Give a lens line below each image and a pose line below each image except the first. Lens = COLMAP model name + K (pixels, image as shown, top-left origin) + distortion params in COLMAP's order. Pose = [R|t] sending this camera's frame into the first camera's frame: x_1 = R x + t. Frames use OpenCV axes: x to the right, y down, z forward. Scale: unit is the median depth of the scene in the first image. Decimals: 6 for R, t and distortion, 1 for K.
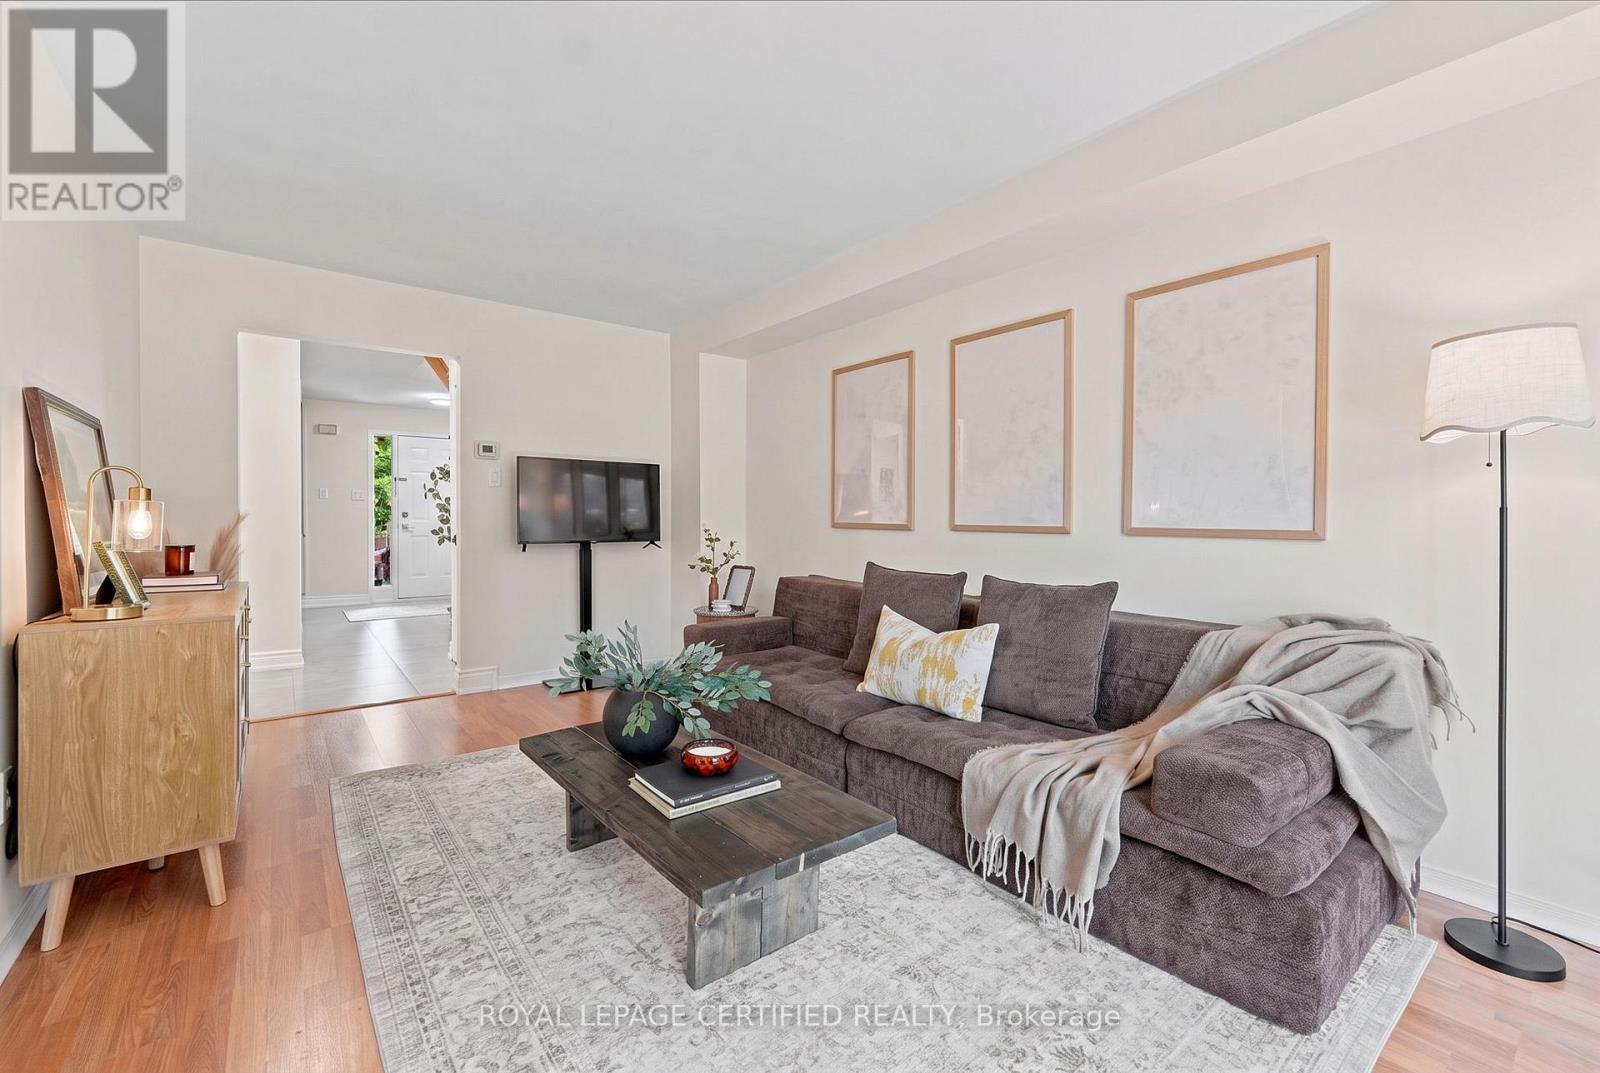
lens RADIAL K [[663.6, 0, 803.0], [0, 663.6, 514.9], [0, 0, 1]] dist [-0.008562, 0.000105]
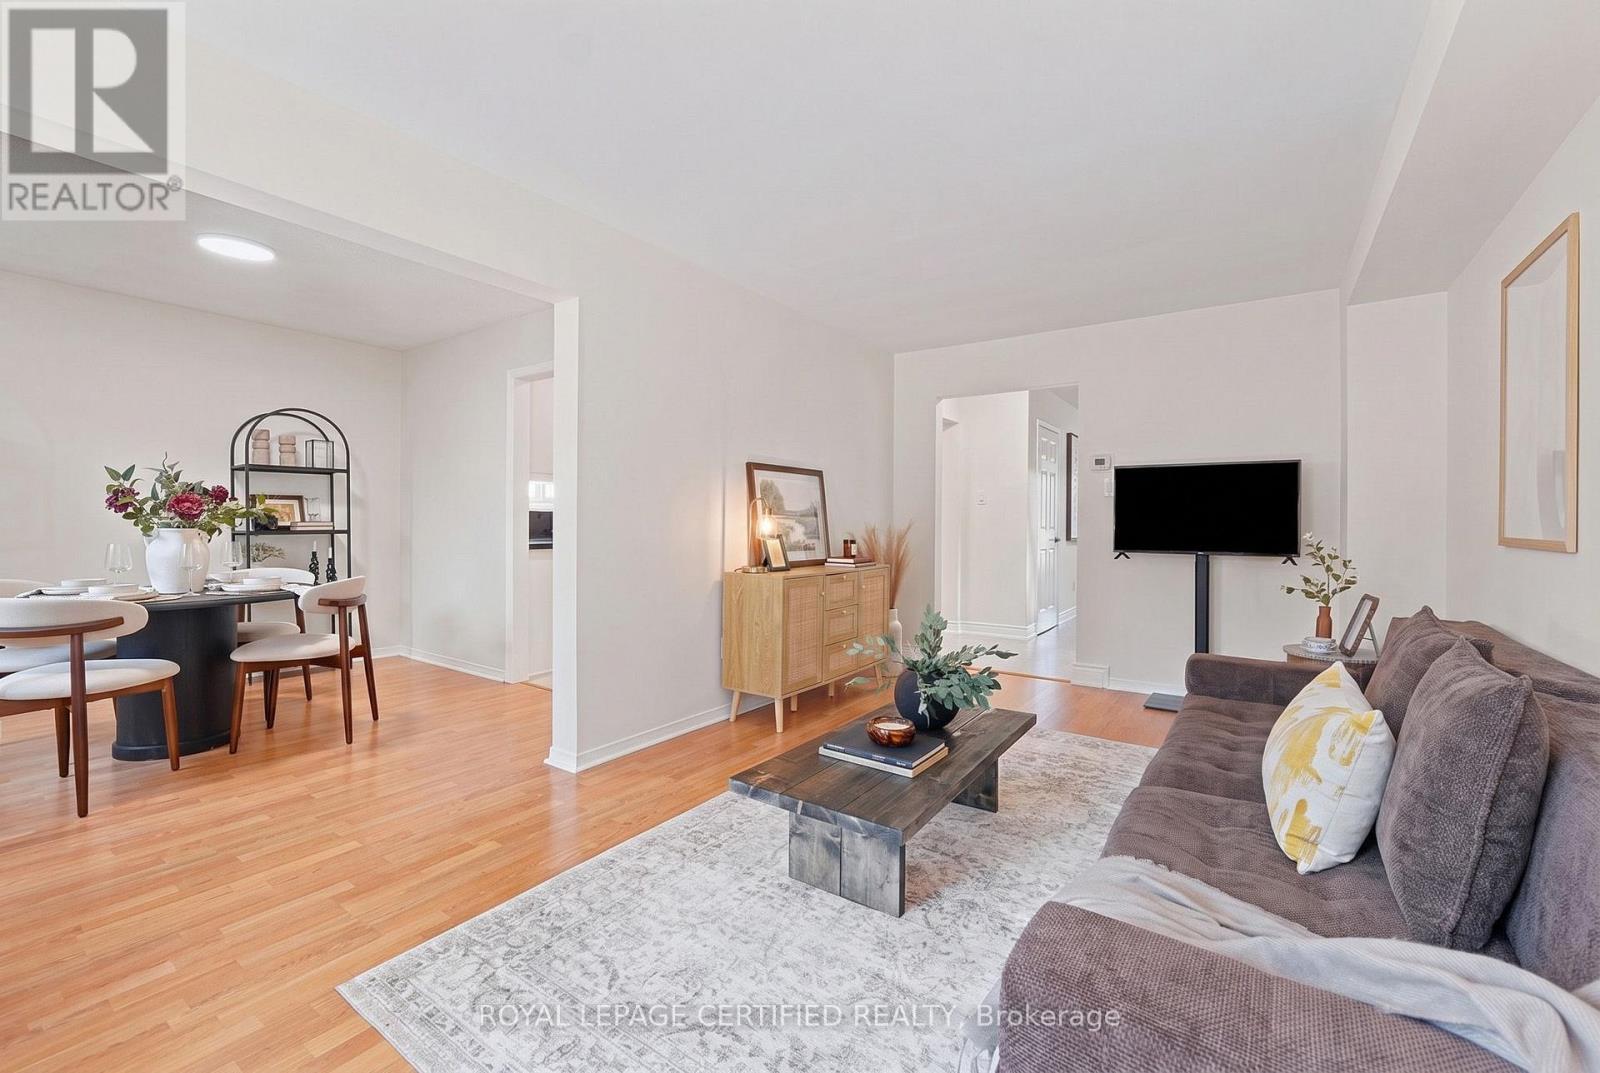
lens RADIAL K [[663.6, 0, 812.0], [0, 663.6, 522.2], [0, 0, 1]] dist [-0.008562, 0.000105]
pose [[0.310457, 0.000909, -0.950587, 0.398186], [-0.005600, 0.999984, -0.000873, 0.002382], [0.950571, 0.005595, 0.310457, 0.222888]]
